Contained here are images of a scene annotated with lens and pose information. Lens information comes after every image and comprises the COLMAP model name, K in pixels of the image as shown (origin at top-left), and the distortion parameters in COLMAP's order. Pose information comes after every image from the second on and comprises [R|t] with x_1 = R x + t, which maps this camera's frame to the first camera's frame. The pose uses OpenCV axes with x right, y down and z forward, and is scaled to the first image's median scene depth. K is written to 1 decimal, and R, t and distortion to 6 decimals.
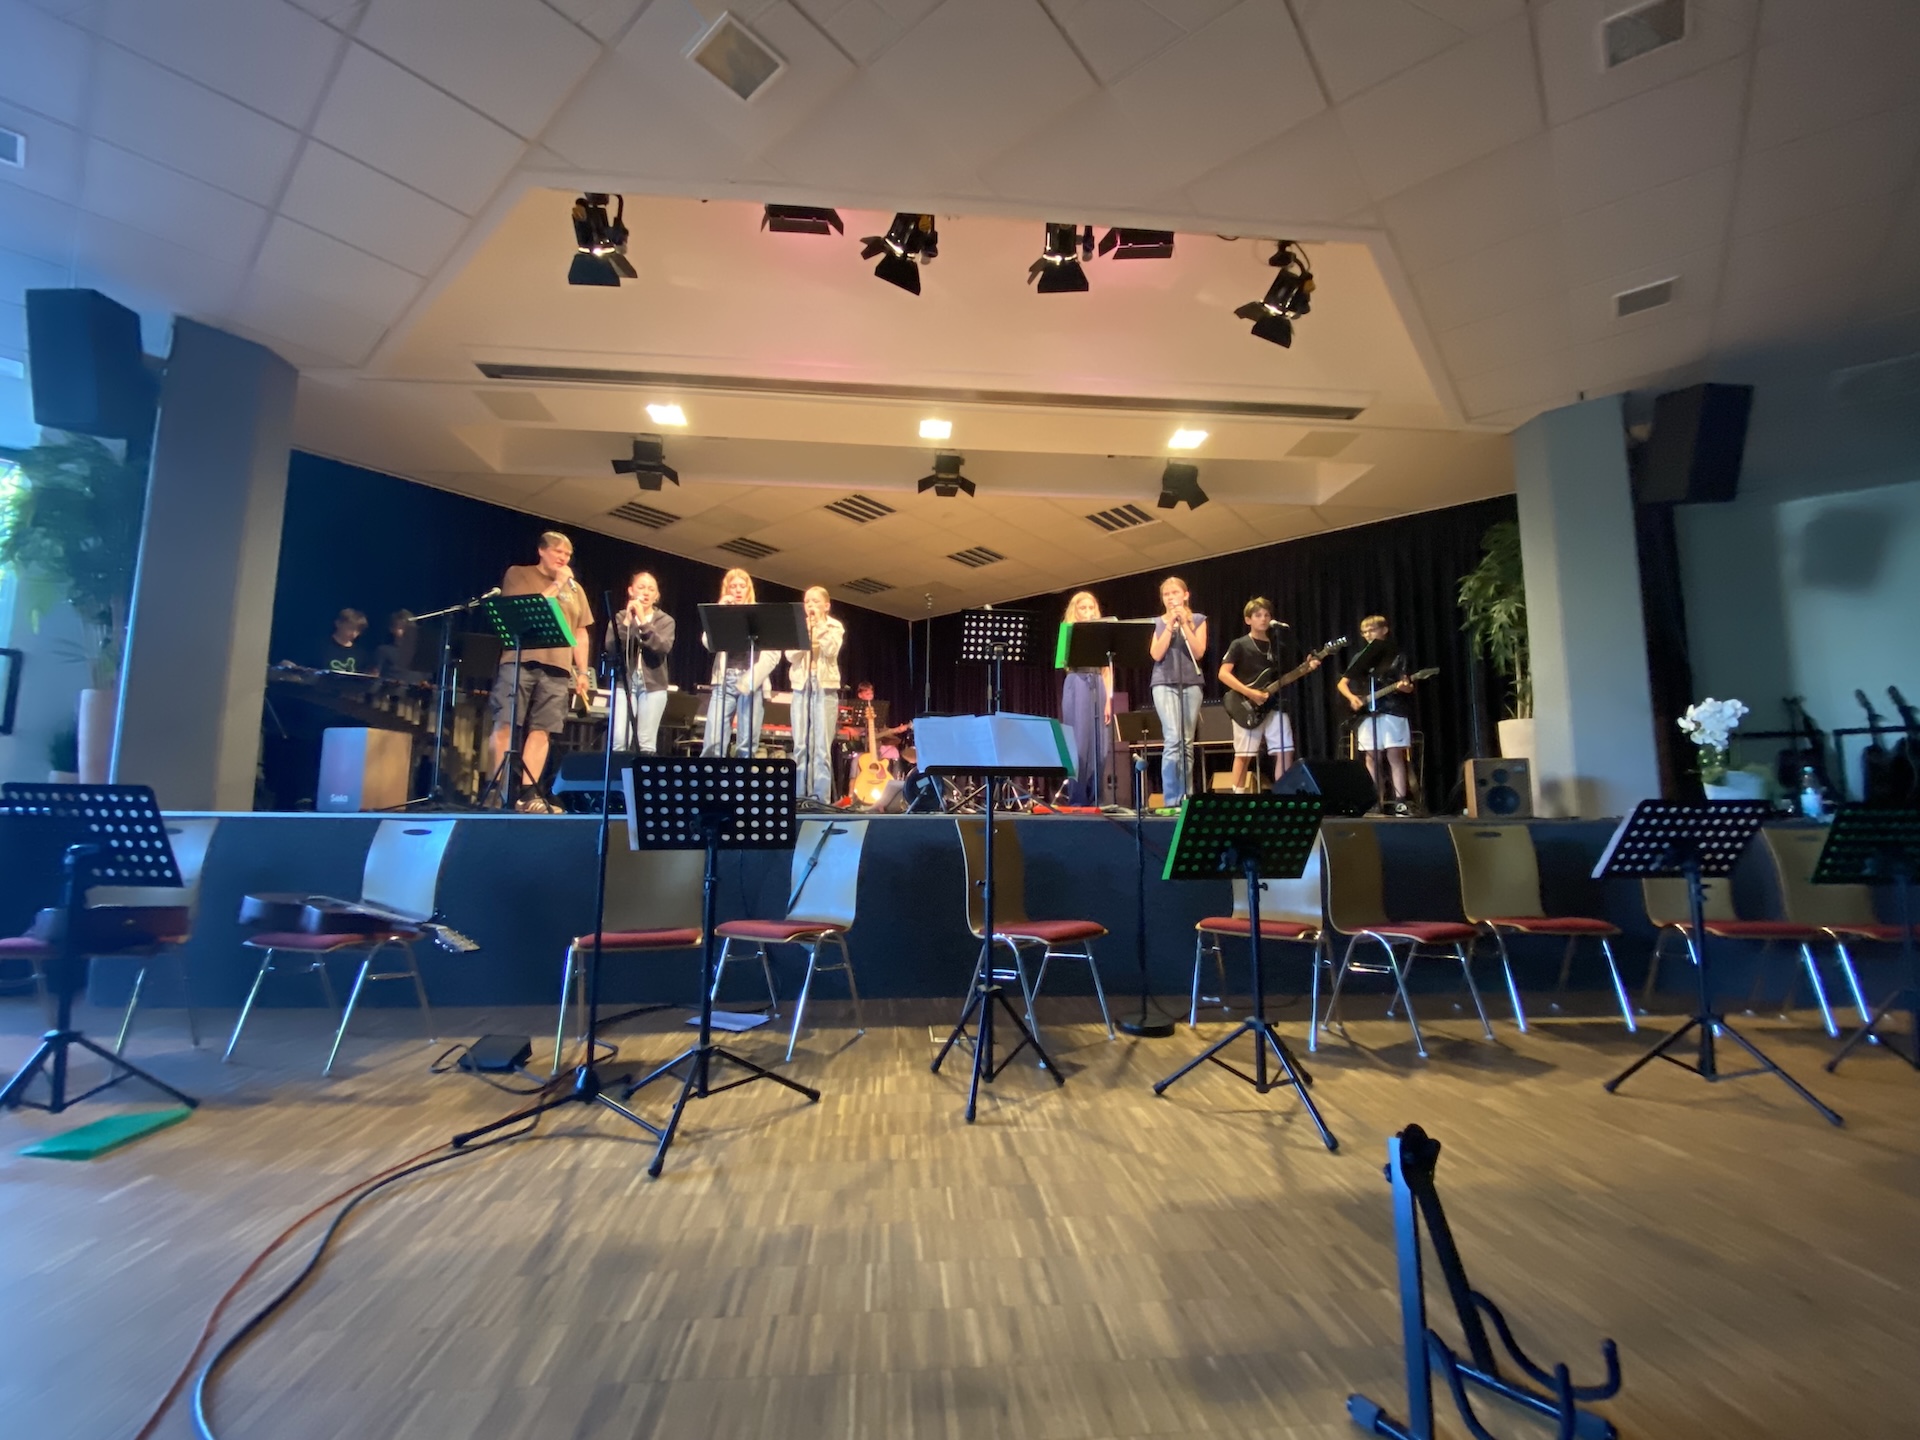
lens RADIAL K [[767.3, 0, 960.0], [0, 767.3, 720.0], [0, 0, 1]] dist [0.000260, -0.019045]
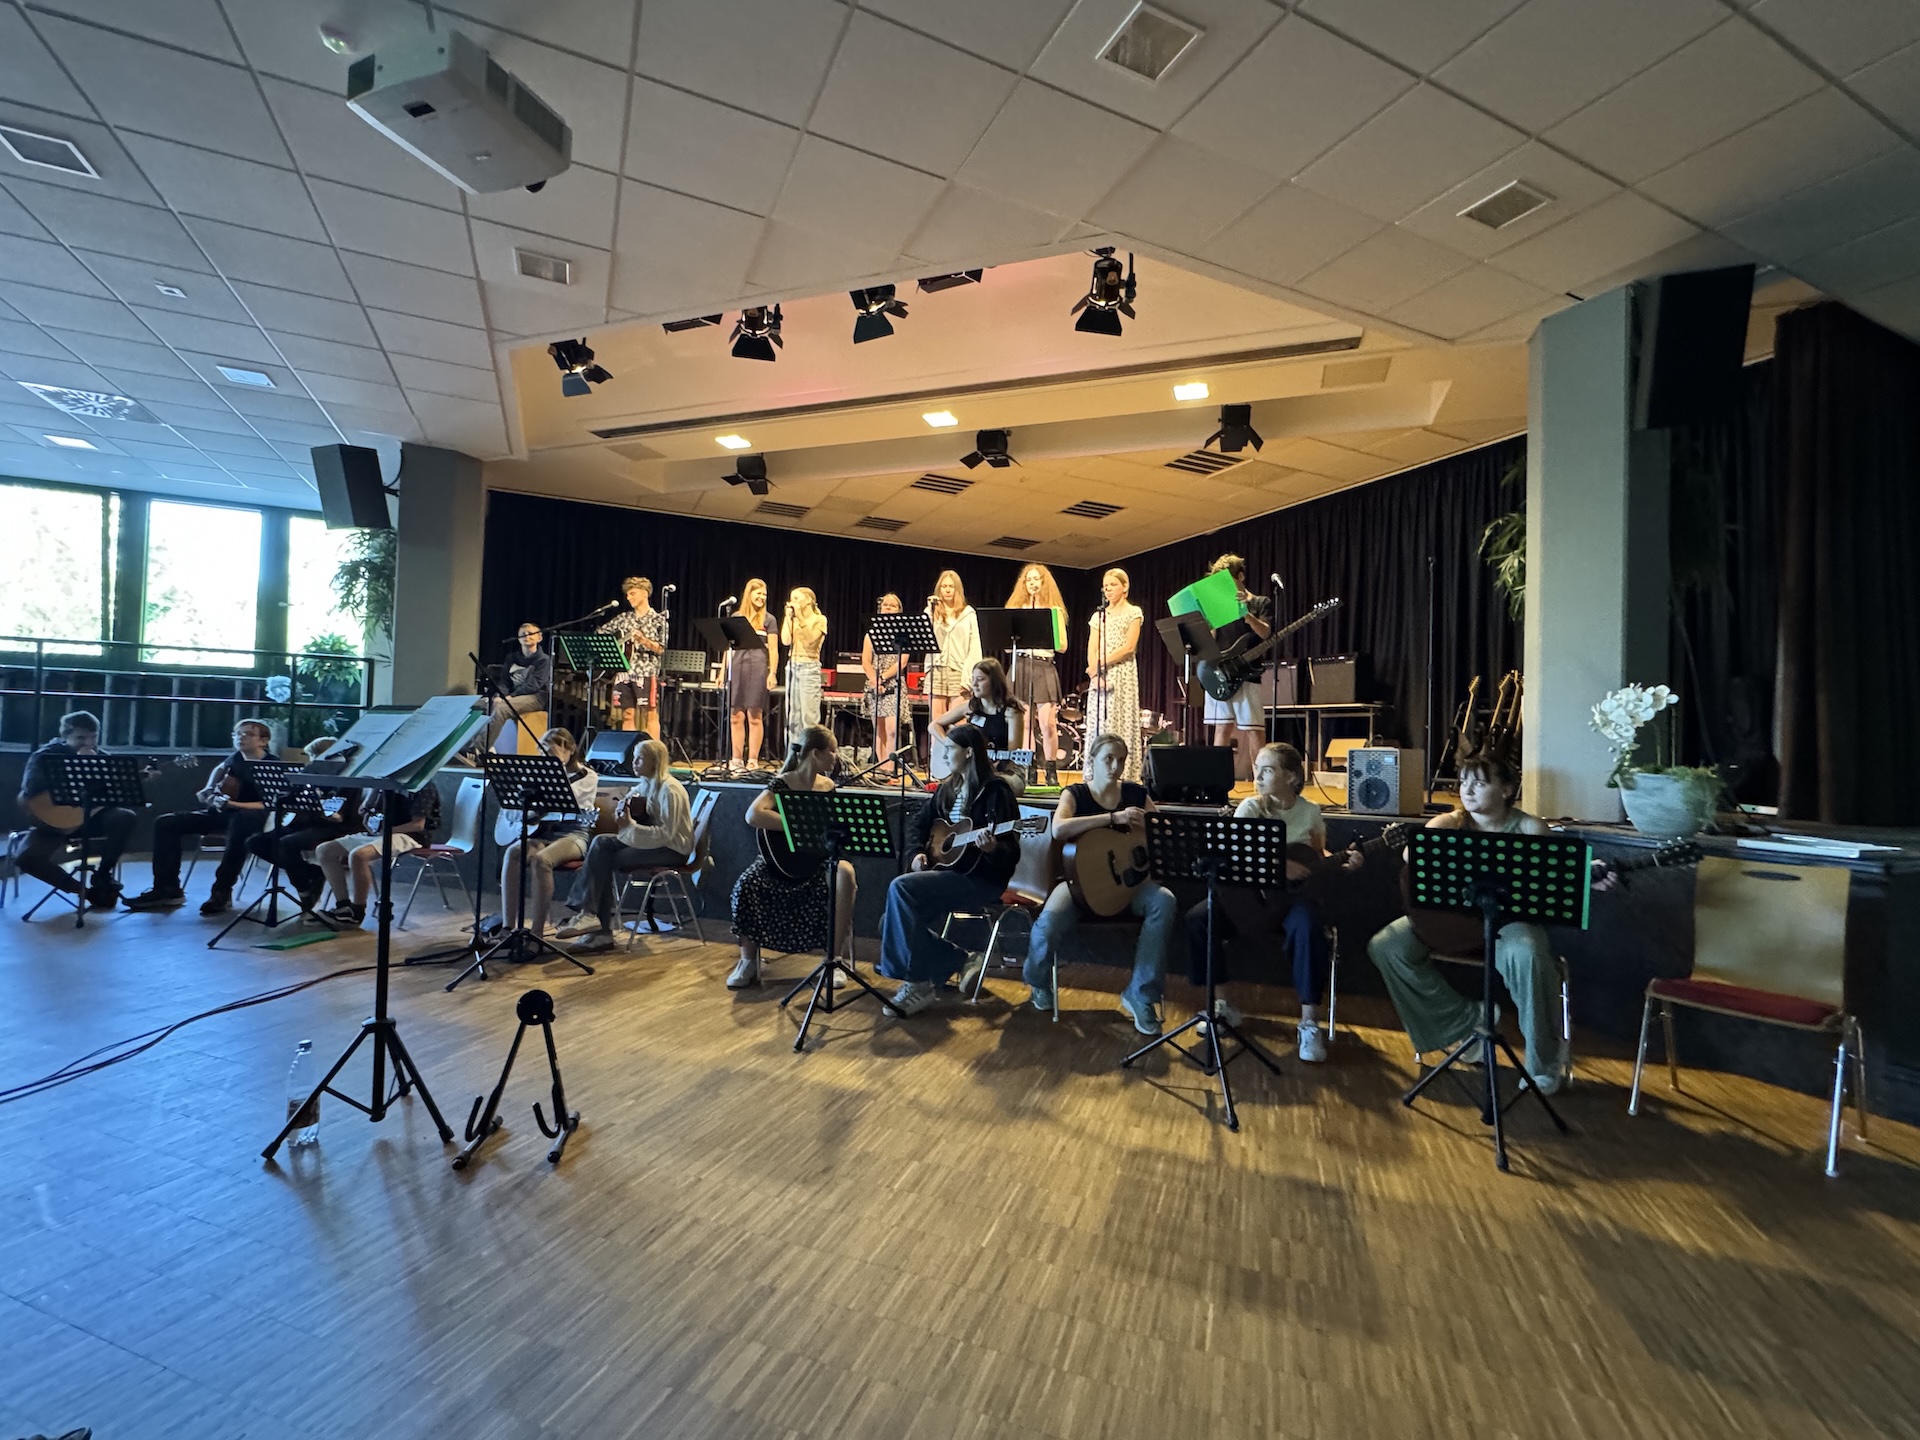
lens RADIAL K [[852.4, 0, 960.0], [0, 852.4, 720.0], [0, 0, 1]] dist [-0.038286, 0.000183]
pose [[0.907126, 0.007225, -0.420798, 0.505093], [0.026639, 0.996862, 0.074542, -0.053287], [0.420016, -0.078828, 0.904087, -0.087023]]
